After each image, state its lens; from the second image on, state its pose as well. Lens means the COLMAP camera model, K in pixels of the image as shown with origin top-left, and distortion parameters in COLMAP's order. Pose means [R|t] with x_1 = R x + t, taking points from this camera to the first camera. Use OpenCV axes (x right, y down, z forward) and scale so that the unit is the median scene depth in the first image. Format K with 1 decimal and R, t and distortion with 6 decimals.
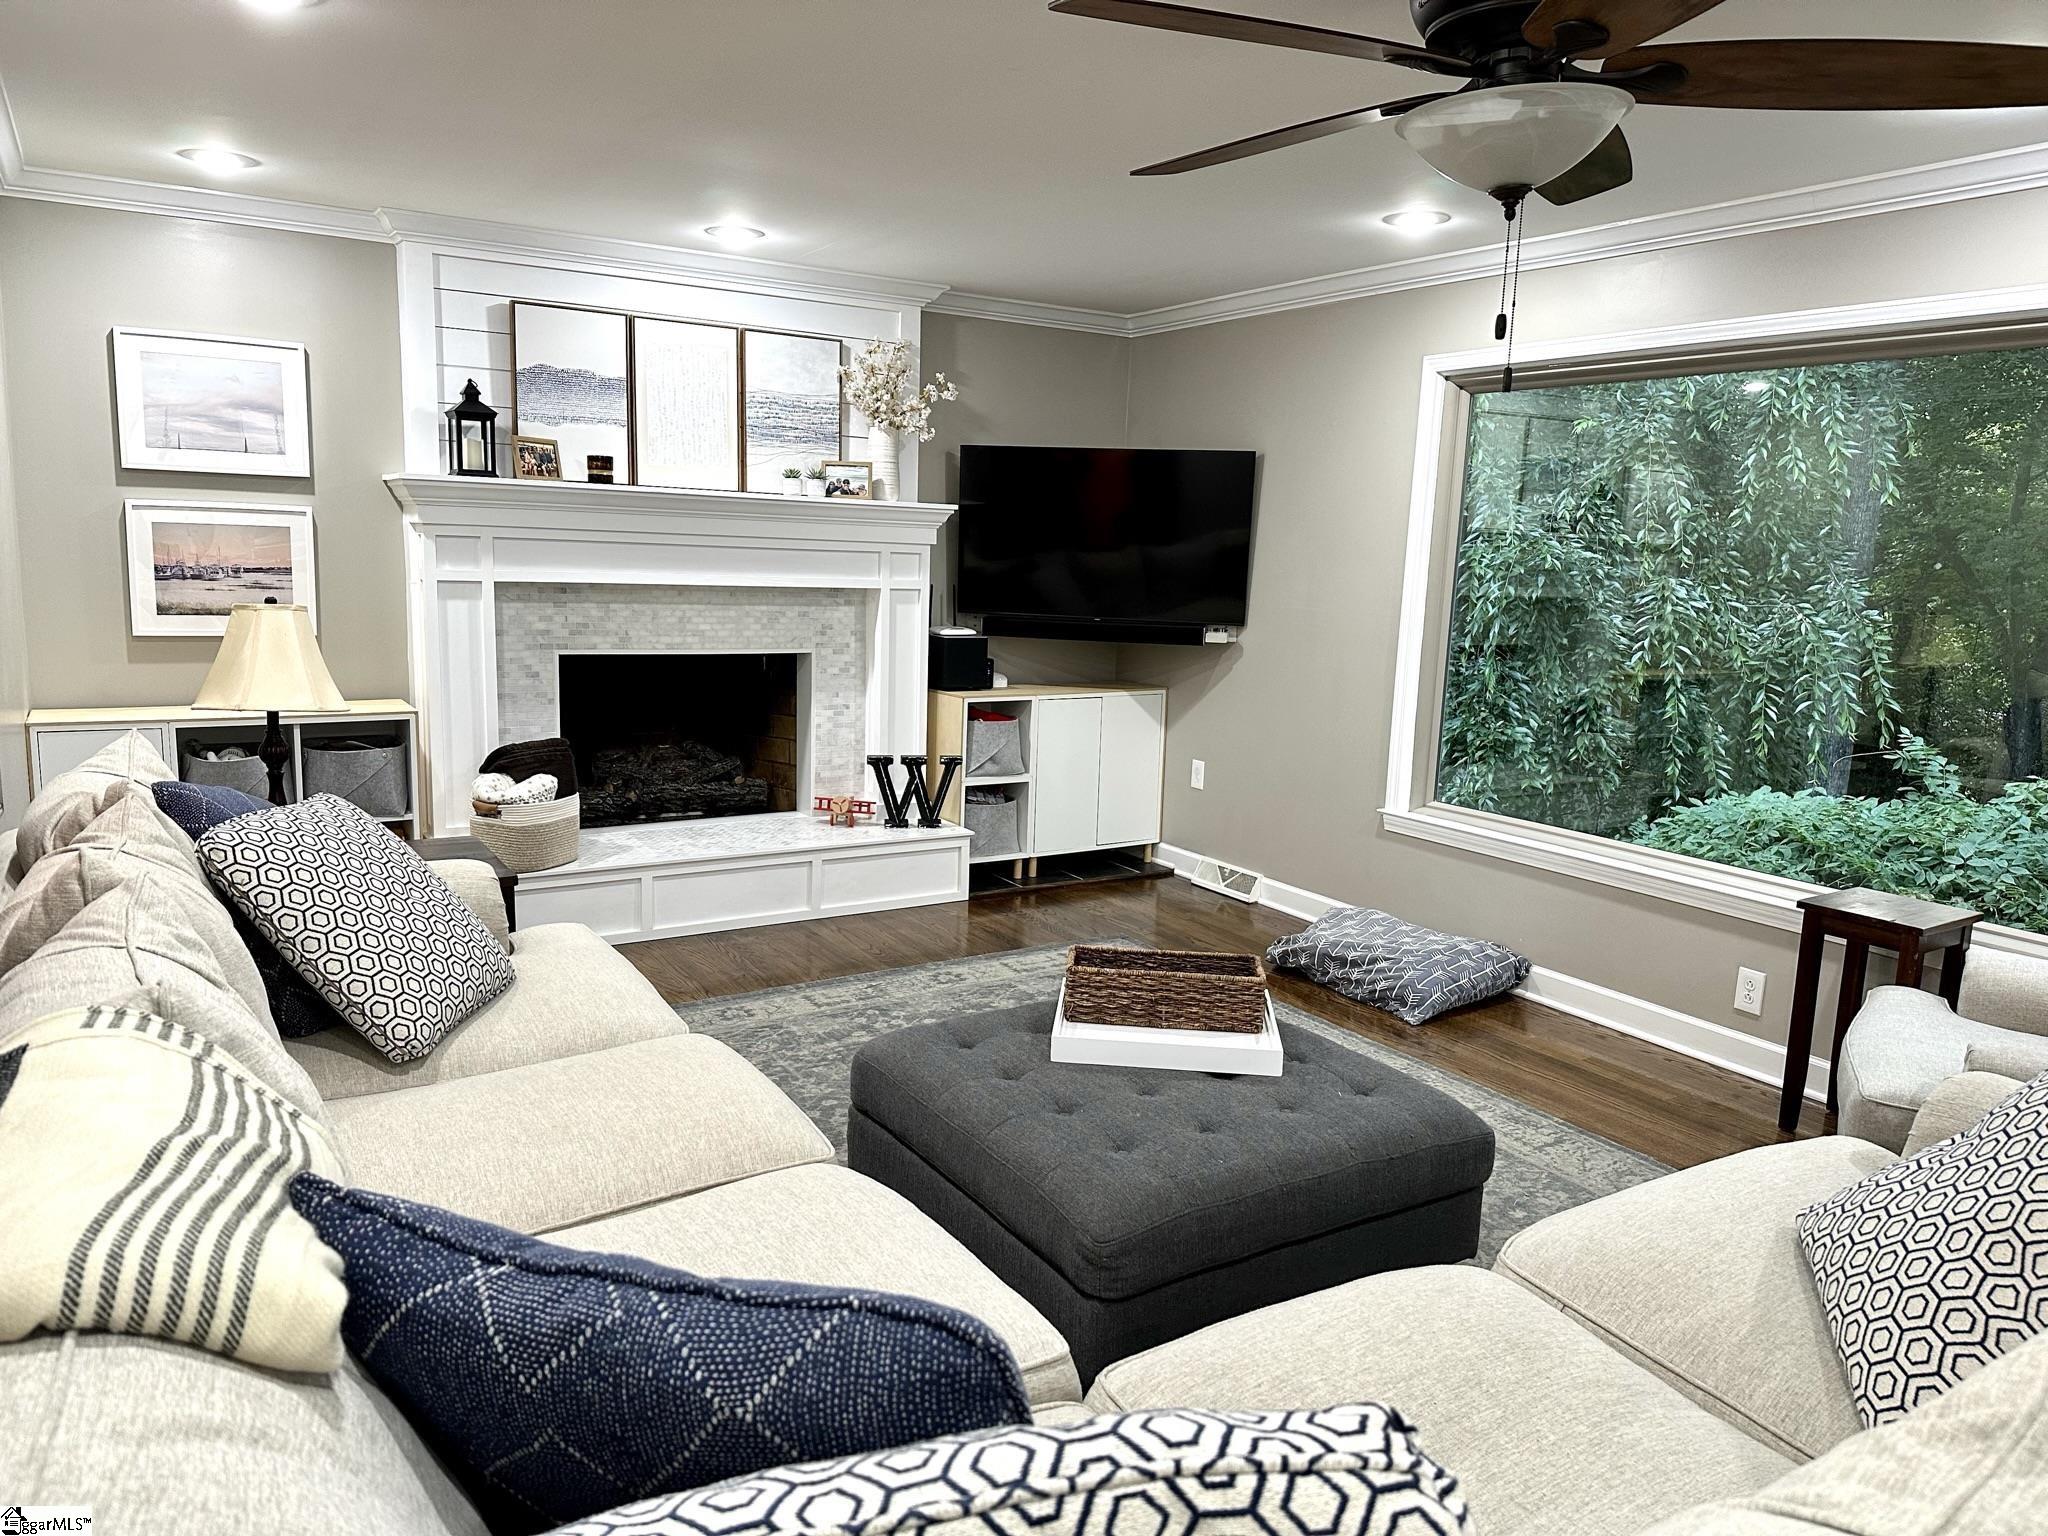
lens RADIAL K [[1437.6, 0, 1026.1], [0, 1437.6, 786.8], [0, 0, 1]] dist [0.055711, -0.056241]
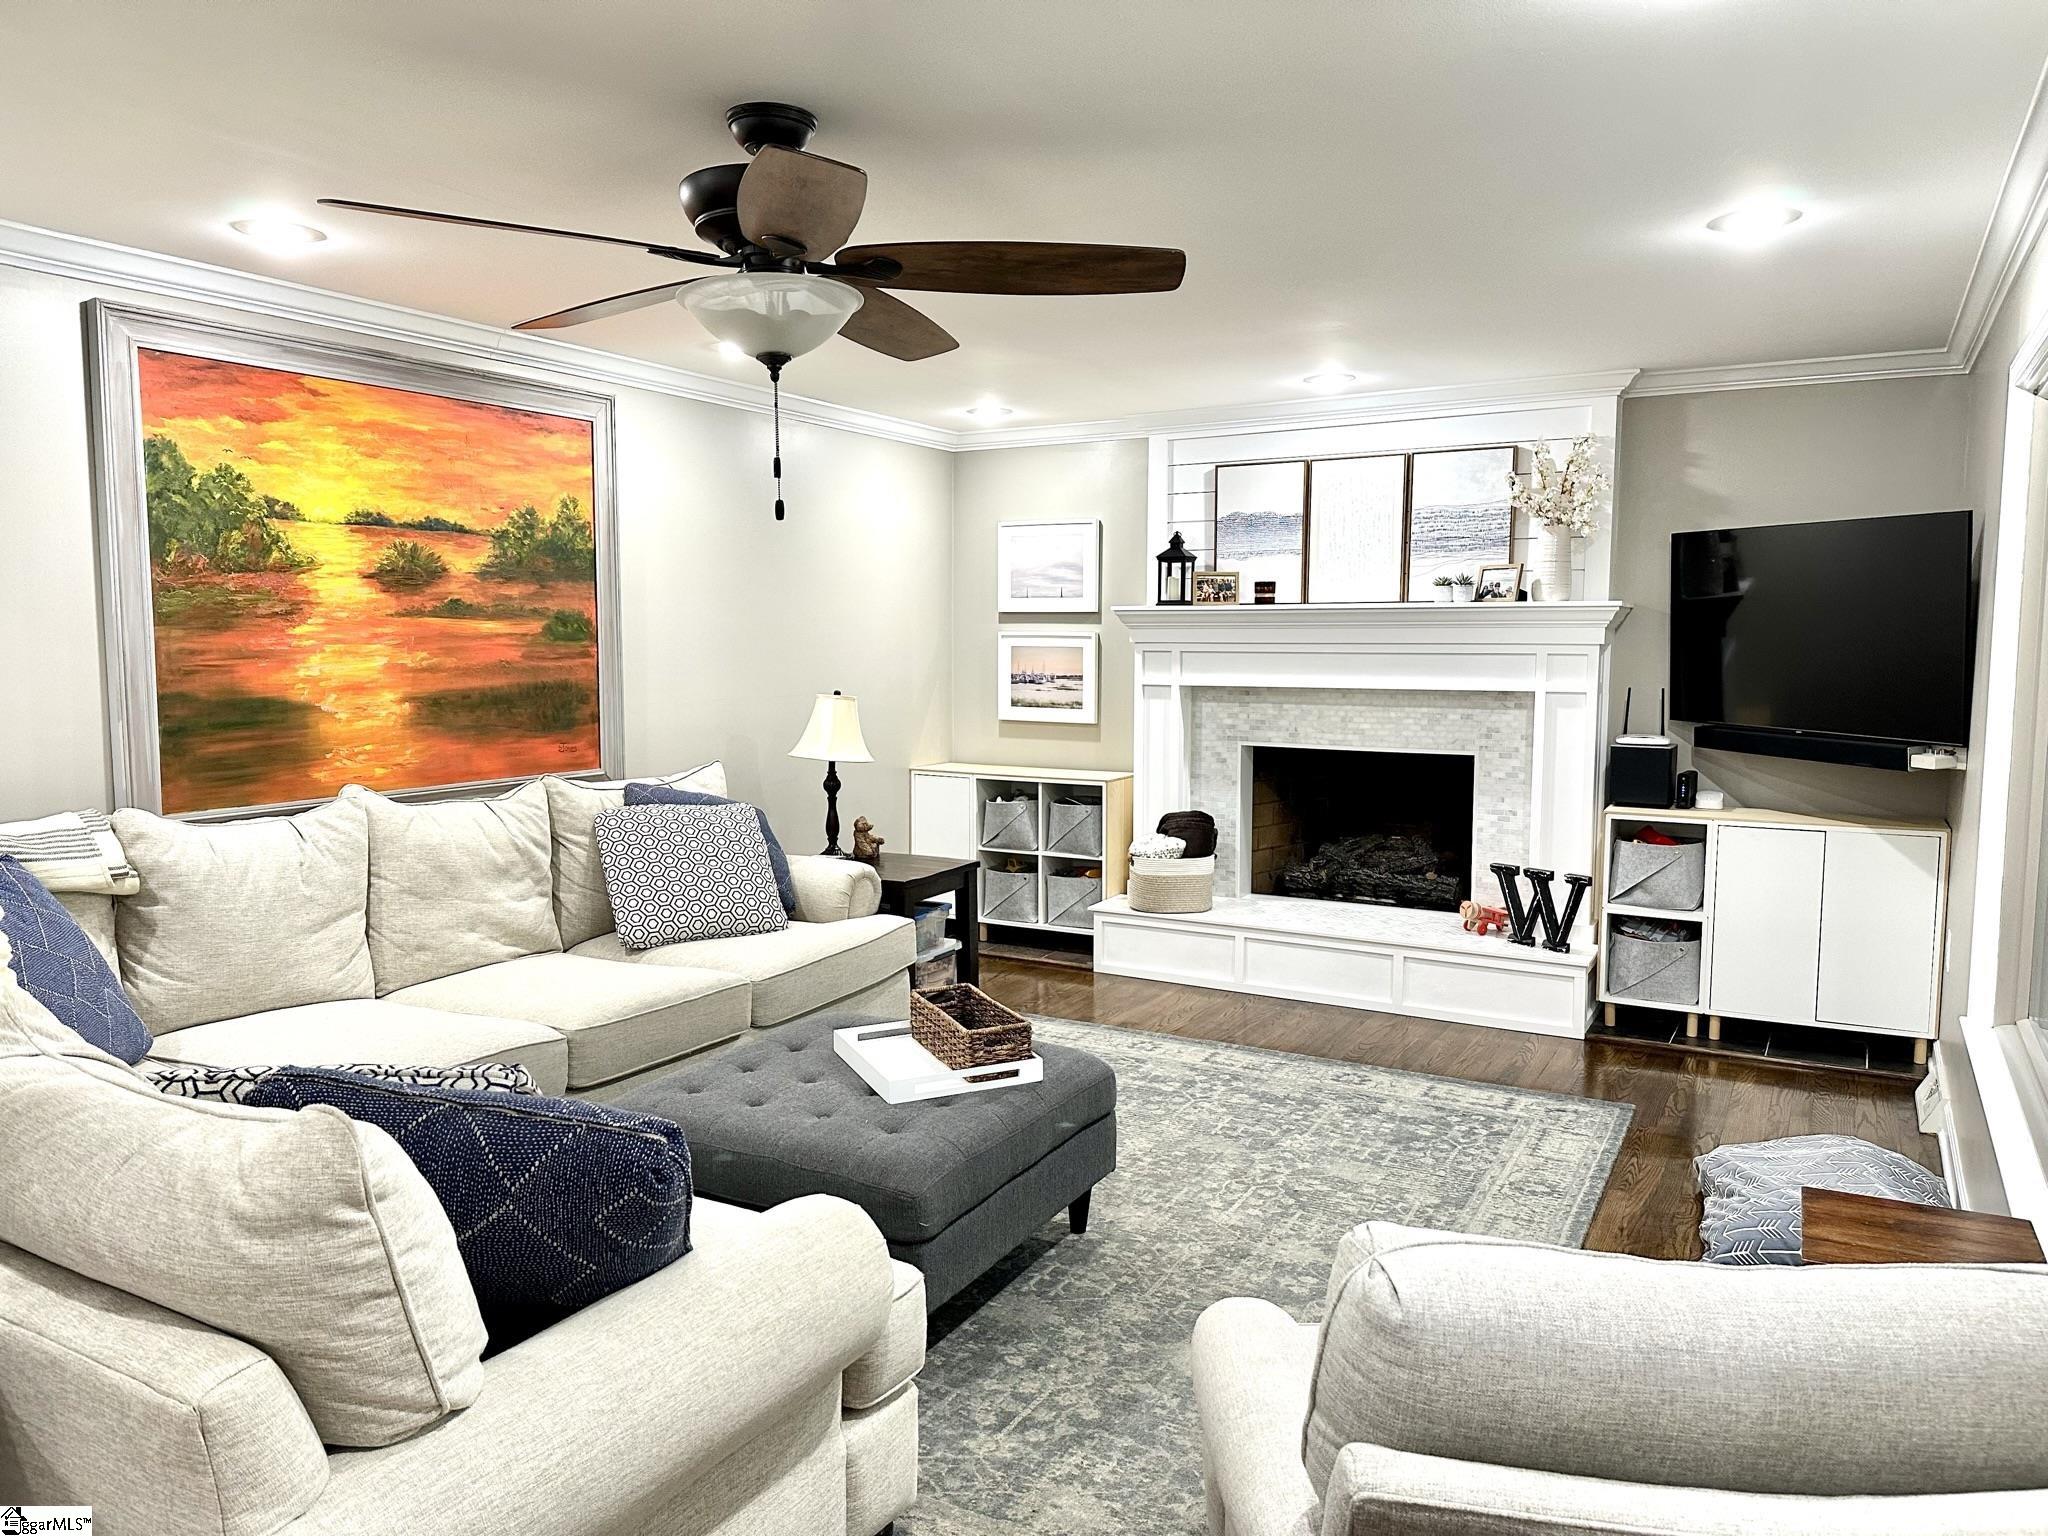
lens RADIAL K [[1437.6, 0, 1012.6], [0, 1437.6, 755.3], [0, 0, 1]] dist [0.055711, -0.056241]
pose [[0.444464, 0.043771, -0.894727, 0.638349], [-0.132691, 0.991004, -0.017435, -0.035094], [0.885915, 0.126471, 0.446274, 0.281980]]
